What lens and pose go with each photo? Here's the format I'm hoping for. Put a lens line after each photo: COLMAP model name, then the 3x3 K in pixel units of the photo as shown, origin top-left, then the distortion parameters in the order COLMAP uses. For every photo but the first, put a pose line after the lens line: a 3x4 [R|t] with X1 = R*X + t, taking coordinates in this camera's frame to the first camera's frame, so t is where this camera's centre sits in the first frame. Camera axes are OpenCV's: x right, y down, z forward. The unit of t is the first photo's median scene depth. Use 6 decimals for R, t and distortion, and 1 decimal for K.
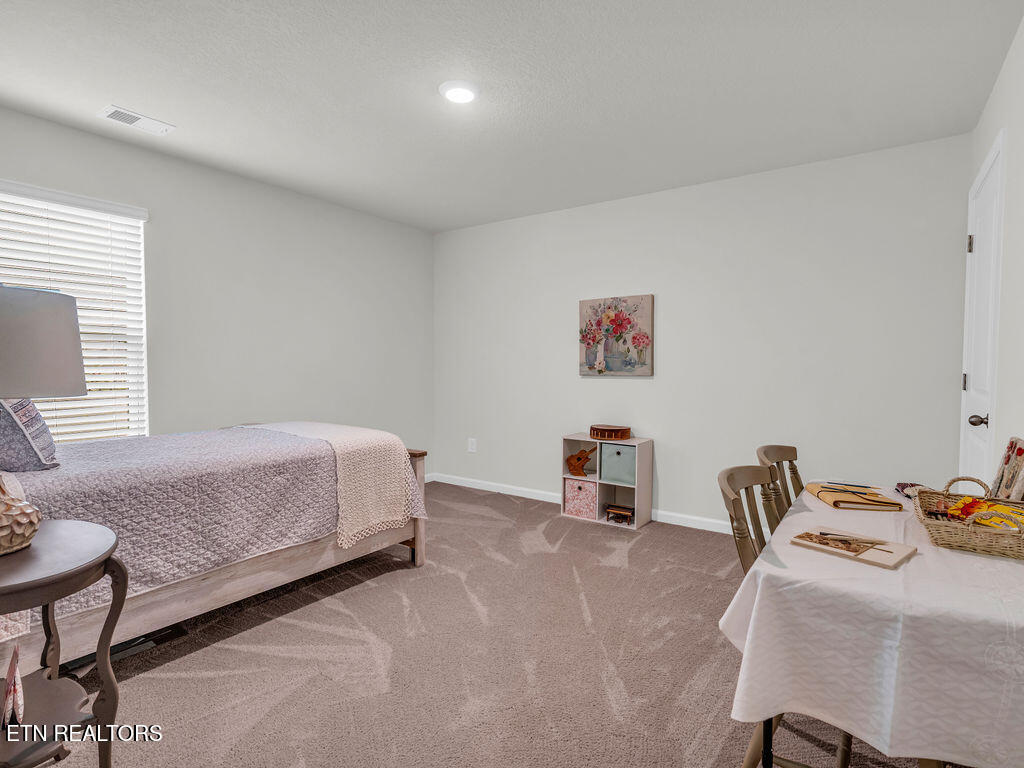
lens RADIAL K [[529.3, 0, 512.6], [0, 529.3, 382.5], [0, 0, 1]] dist [-0.005455, 0.001578]
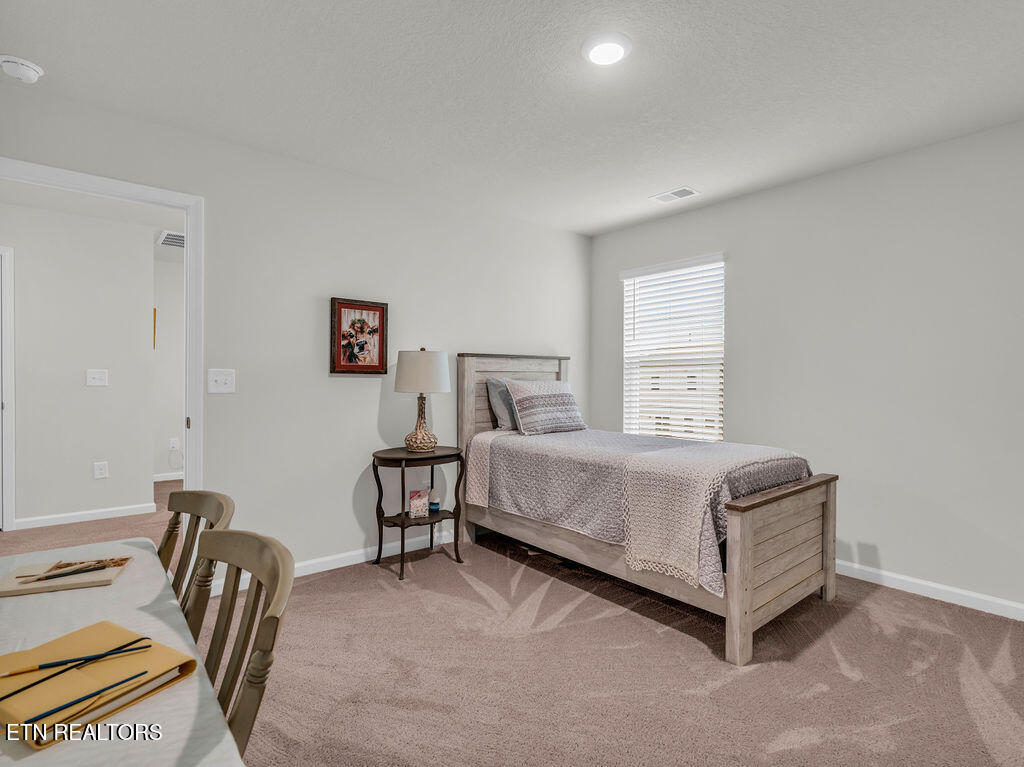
lens RADIAL K [[529.3, 0, 513.2], [0, 529.3, 384.3], [0, 0, 1]] dist [-0.005455, 0.001578]
pose [[-0.261405, 0.002215, -0.965227, 0.727537], [-0.043600, 0.998950, 0.014100, -0.033782], [0.964244, 0.045770, -0.261034, 1.088251]]
